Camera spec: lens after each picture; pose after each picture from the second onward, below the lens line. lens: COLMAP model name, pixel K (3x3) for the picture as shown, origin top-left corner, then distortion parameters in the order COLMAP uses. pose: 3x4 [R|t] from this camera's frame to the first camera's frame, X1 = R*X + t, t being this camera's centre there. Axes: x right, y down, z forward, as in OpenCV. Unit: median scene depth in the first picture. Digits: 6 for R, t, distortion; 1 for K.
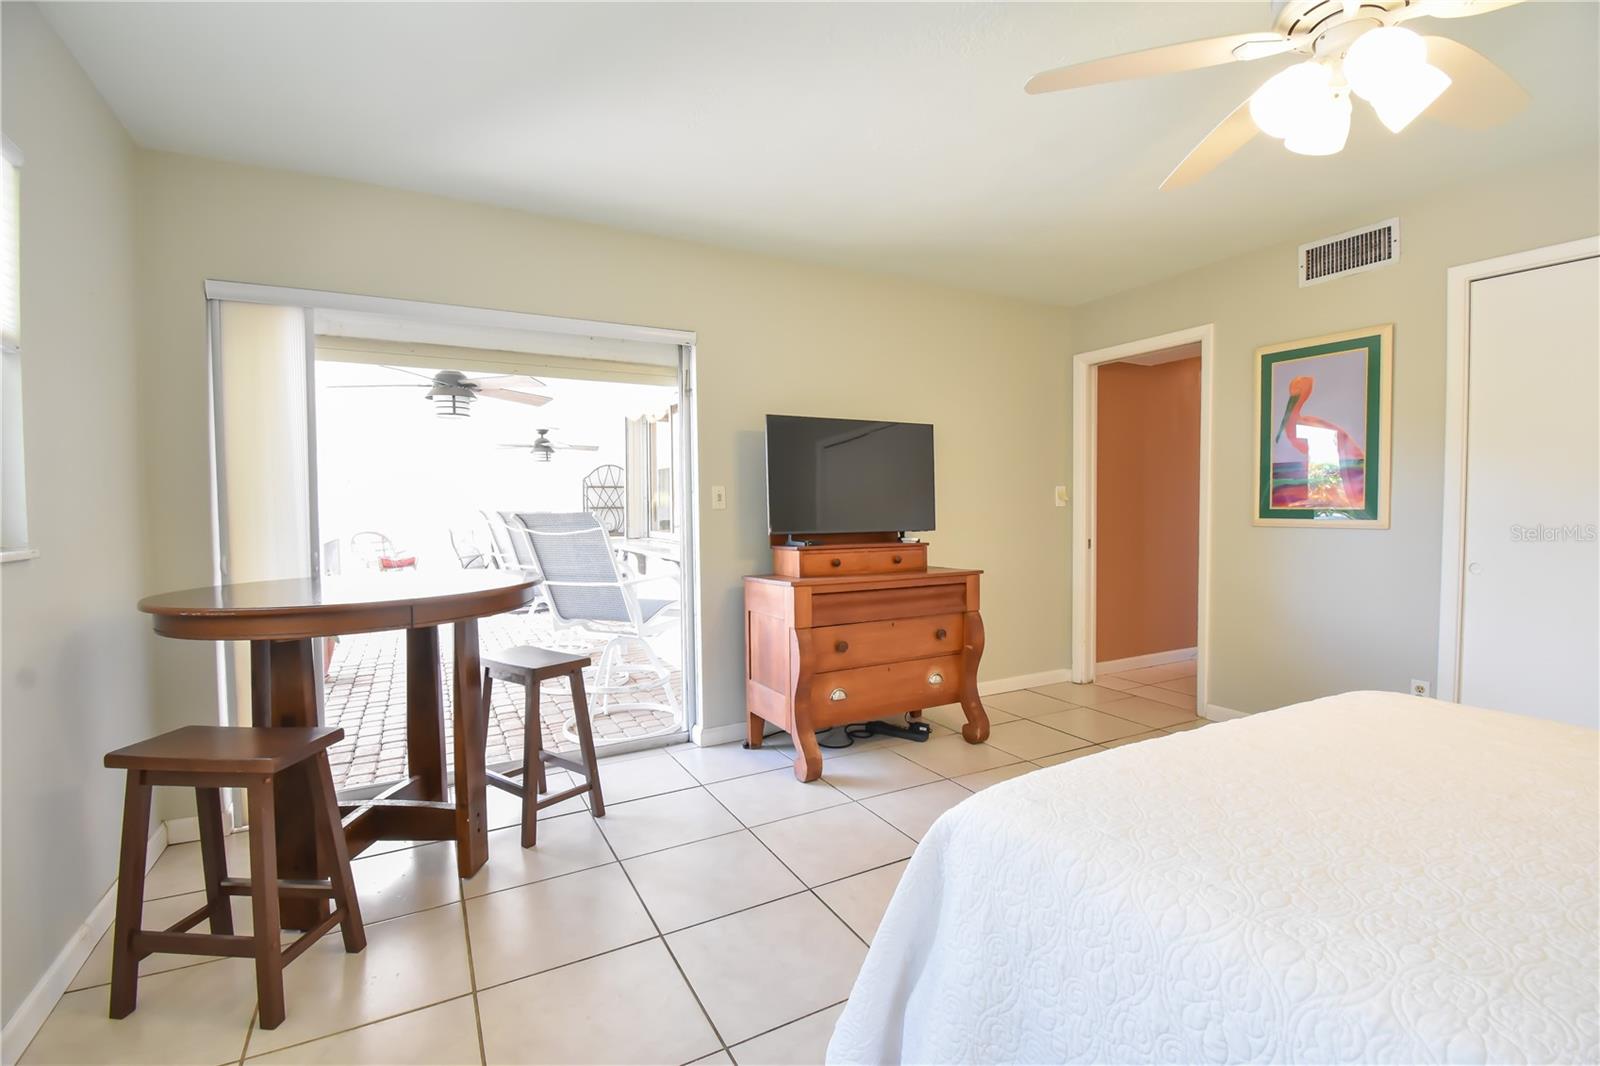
lens RADIAL K [[722.1, 0, 795.5], [0, 722.1, 542.5], [0, 0, 1]] dist [-0.002323, -0.002774]
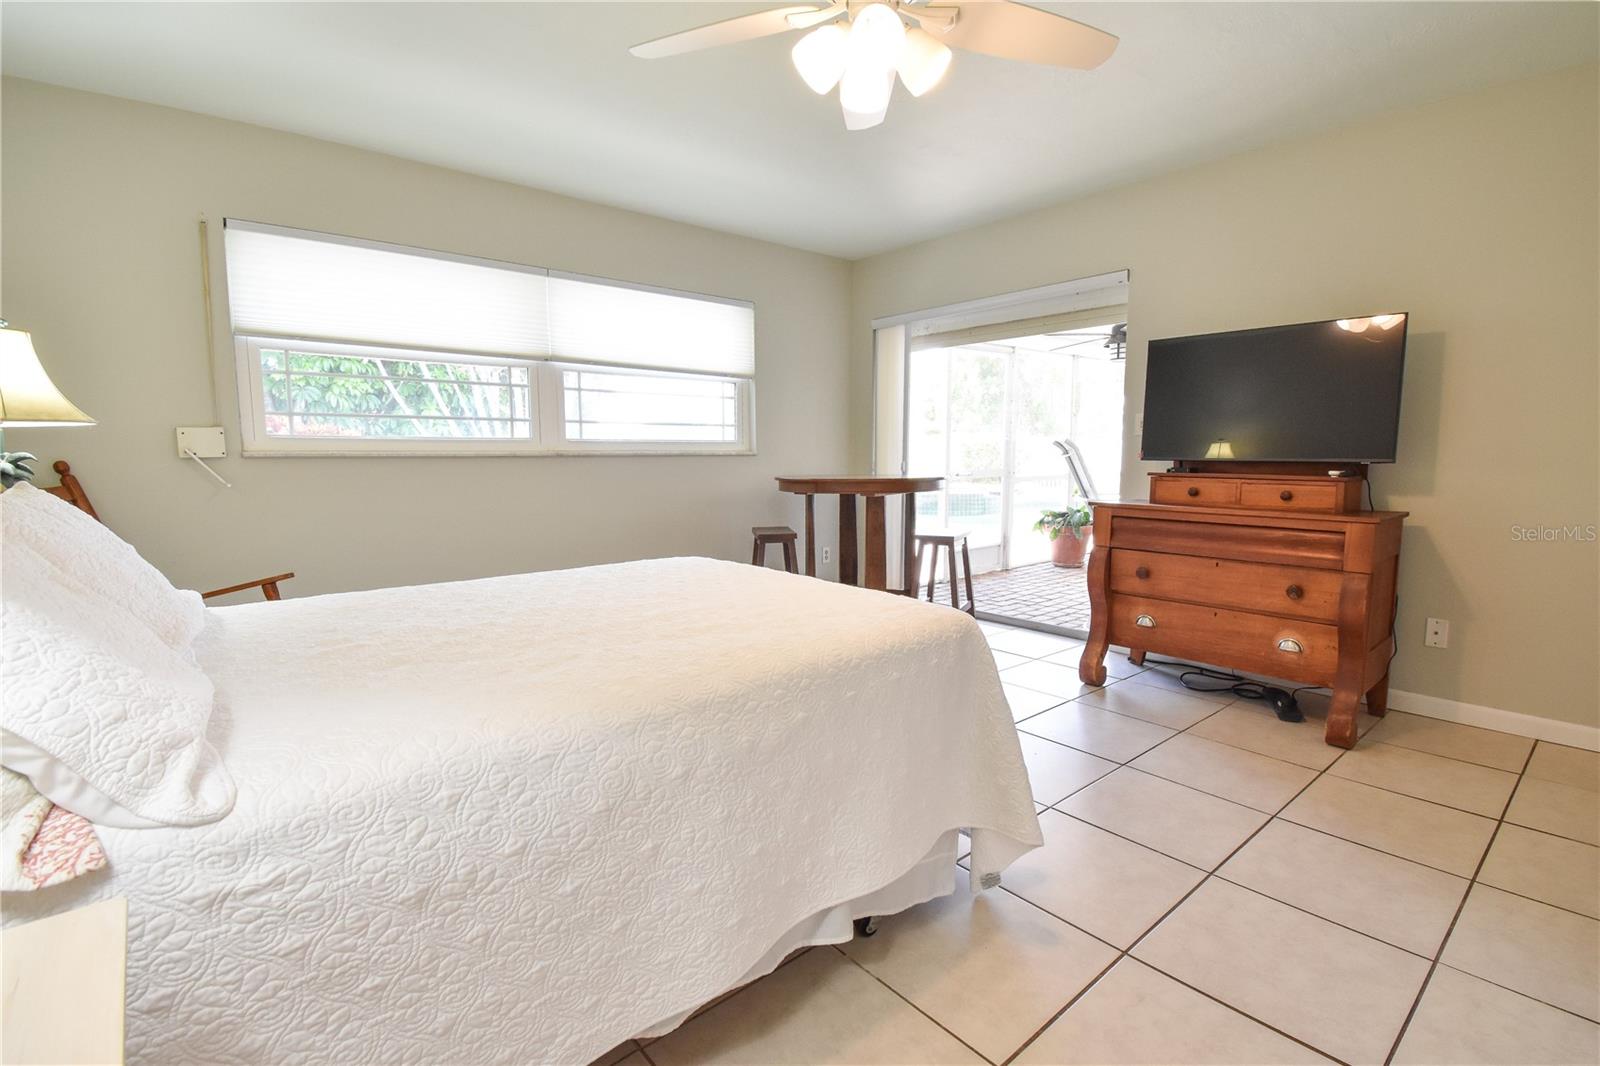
lens RADIAL K [[722.1, 0, 797.0], [0, 722.1, 520.8], [0, 0, 1]] dist [-0.002323, -0.002774]
pose [[0.193506, 0.112224, -0.974660, 0.896161], [-0.047946, 0.993331, 0.104854, -0.007988], [0.979927, 0.026441, 0.197596, 0.315793]]
